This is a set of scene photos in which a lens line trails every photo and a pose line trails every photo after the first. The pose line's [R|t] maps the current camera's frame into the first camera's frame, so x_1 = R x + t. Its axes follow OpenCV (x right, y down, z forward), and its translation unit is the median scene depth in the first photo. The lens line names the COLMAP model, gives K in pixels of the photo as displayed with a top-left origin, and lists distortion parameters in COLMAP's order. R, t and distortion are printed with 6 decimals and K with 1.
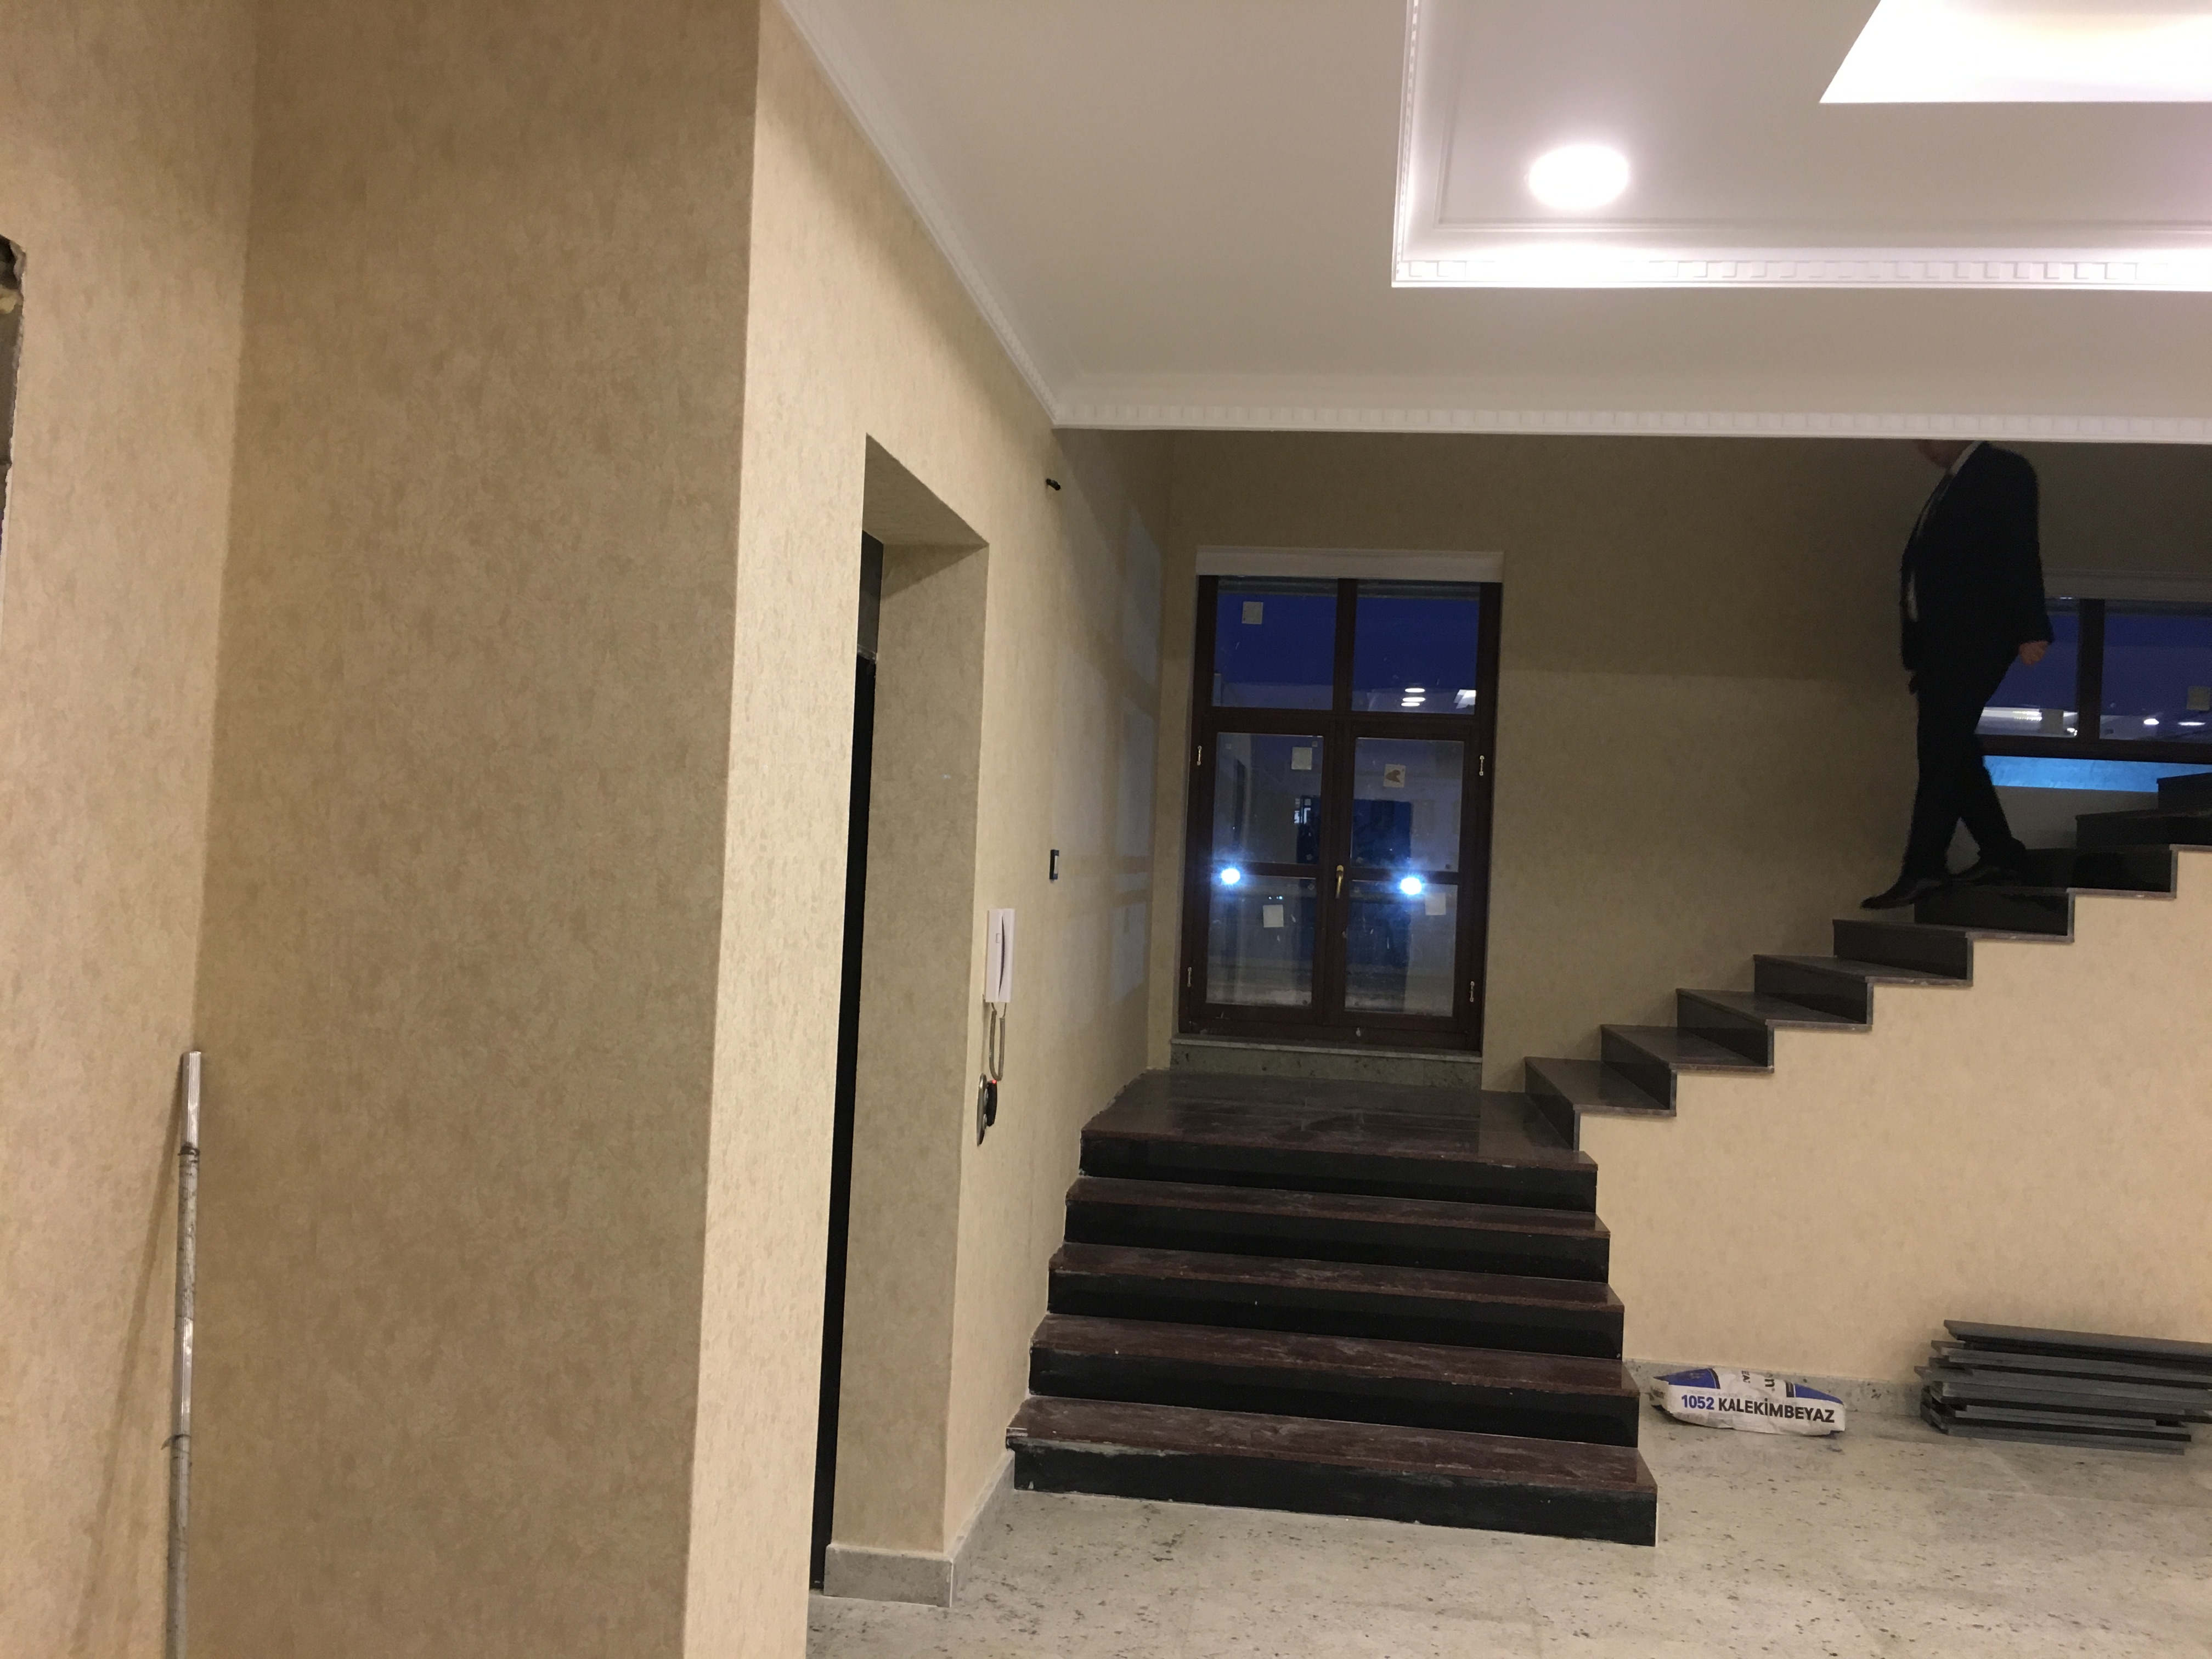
lens RADIAL K [[1922.5, 0, 1106.0], [0, 1922.5, 829.5], [0, 0, 1]] dist [0.082762, -0.013433]
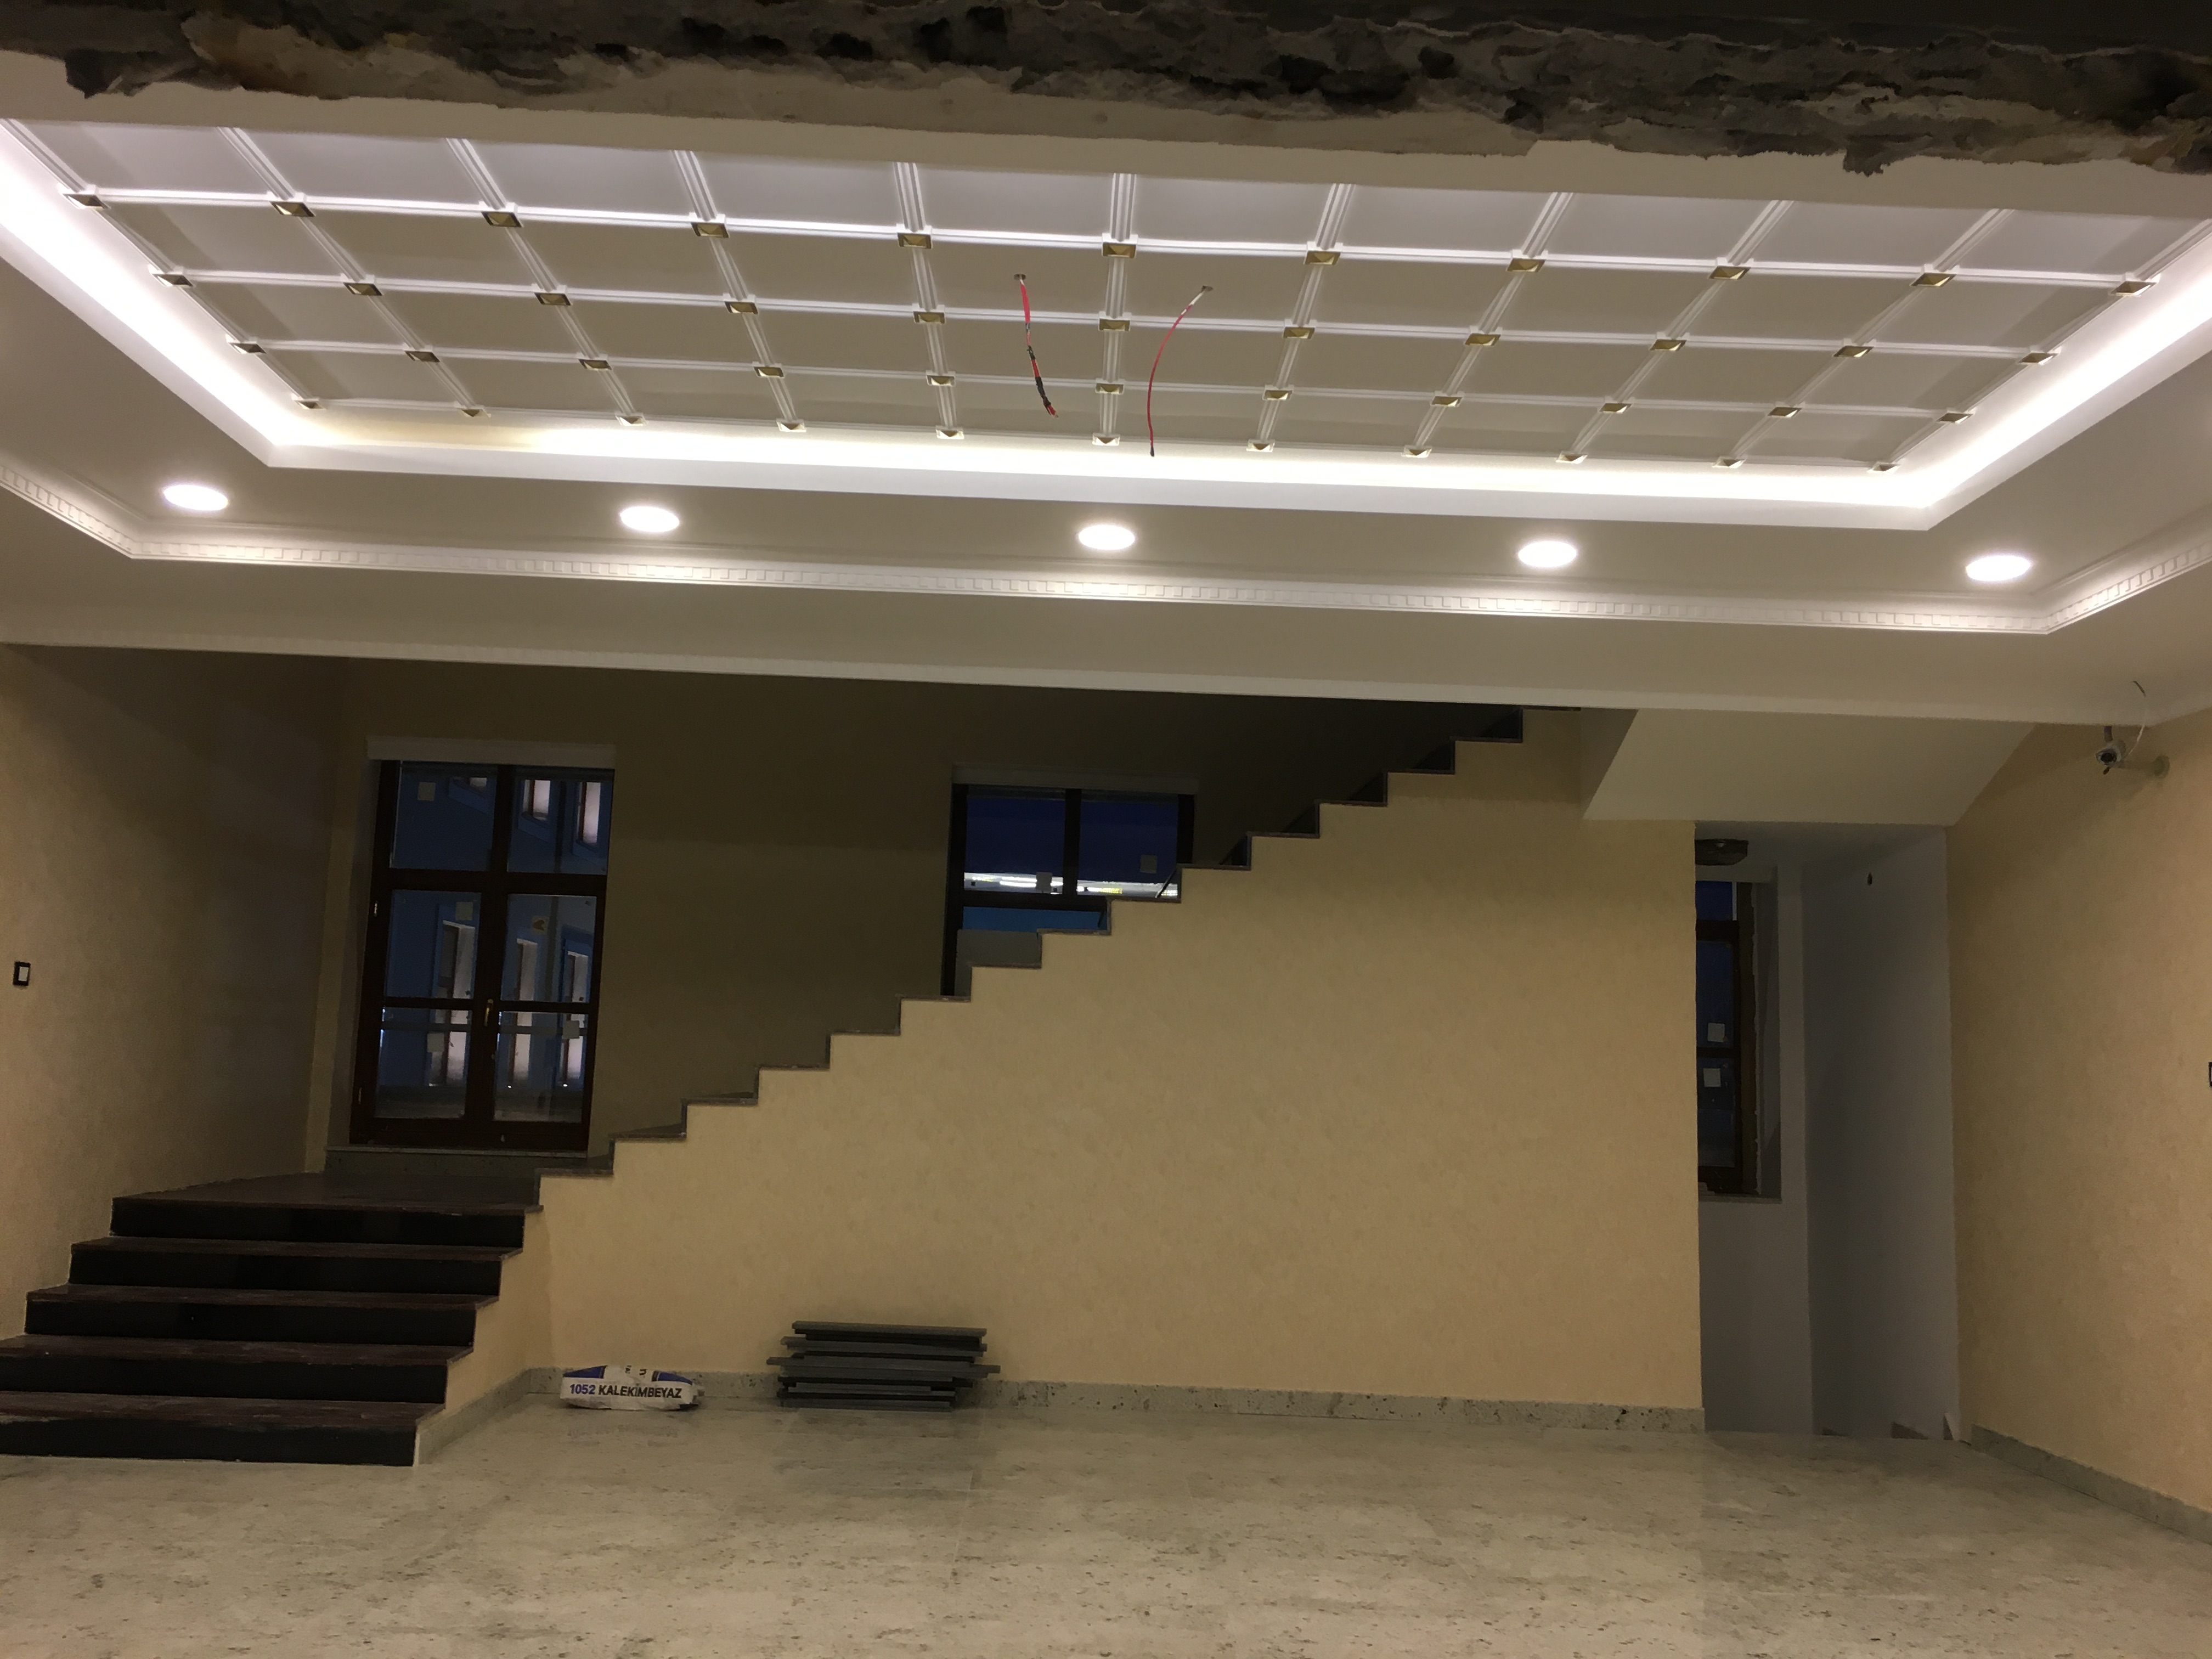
lens RADIAL K [[1894.0, 0, 1106.0], [0, 1894.0, 829.5], [0, 0, 1]] dist [-0.003787, -0.013266]
pose [[0.987261, 0.004619, 0.159039, 0.443187], [0.011975, 0.994586, -0.103223, 0.055922], [-0.158655, 0.103813, 0.981861, -0.334071]]
